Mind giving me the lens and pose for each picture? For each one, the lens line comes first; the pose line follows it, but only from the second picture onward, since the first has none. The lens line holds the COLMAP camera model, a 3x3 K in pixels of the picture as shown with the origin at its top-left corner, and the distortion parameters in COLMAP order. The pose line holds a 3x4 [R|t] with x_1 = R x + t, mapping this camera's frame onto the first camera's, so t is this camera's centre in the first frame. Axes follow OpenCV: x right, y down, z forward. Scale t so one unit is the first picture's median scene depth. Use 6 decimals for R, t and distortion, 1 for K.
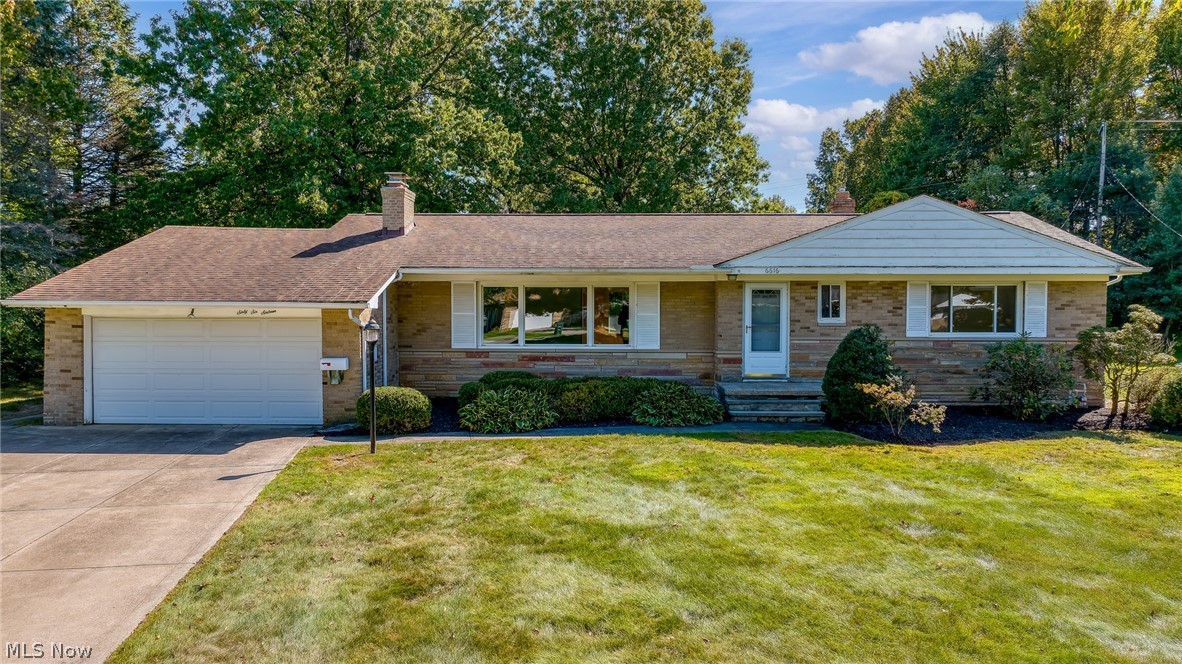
lens RADIAL K [[820.0, 0, 587.1], [0, 820.0, 335.1], [0, 0, 1]] dist [-0.001965, 0.002428]
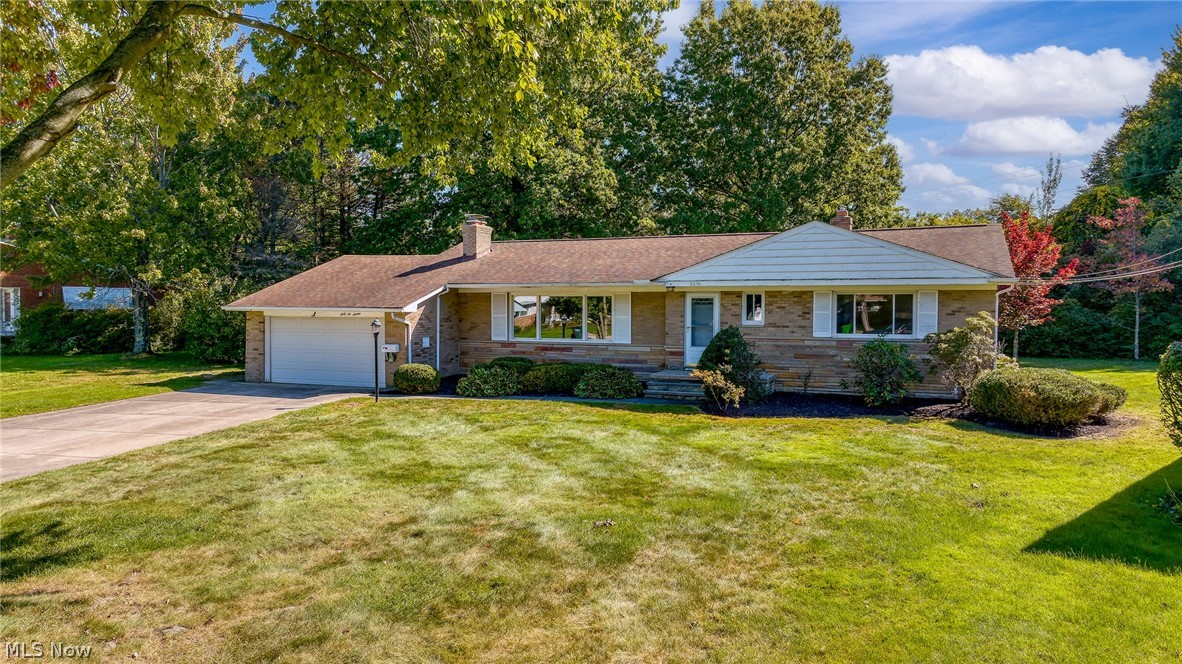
lens RADIAL K [[820.0, 0, 587.1], [0, 820.0, 335.1], [0, 0, 1]] dist [-0.001965, 0.002428]
pose [[0.927848, 0.014389, -0.372681, 0.529223], [-0.014696, 0.999890, 0.002017, 0.002026], [0.372669, 0.003606, 0.927957, -0.248278]]
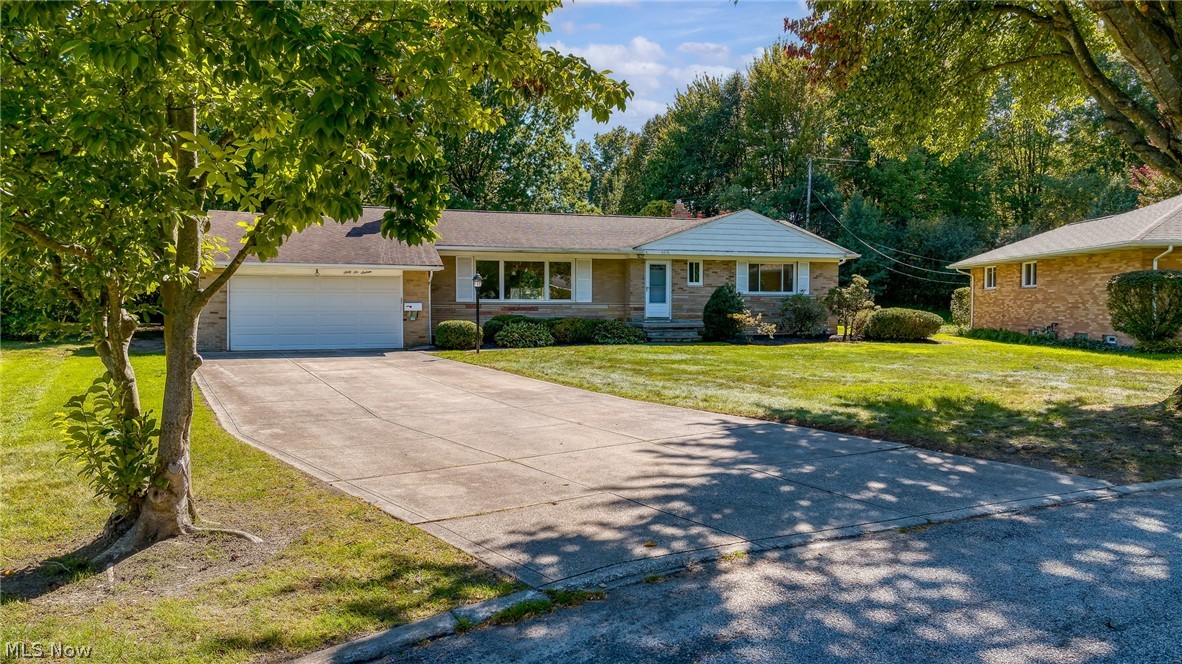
lens RADIAL K [[820.0, 0, 587.1], [0, 820.0, 335.1], [0, 0, 1]] dist [-0.001965, 0.002428]
pose [[0.947199, -0.012155, 0.320417, -0.431176], [0.011130, 0.999925, 0.005030, 0.073669], [-0.320454, -0.001198, 0.947263, -0.479376]]
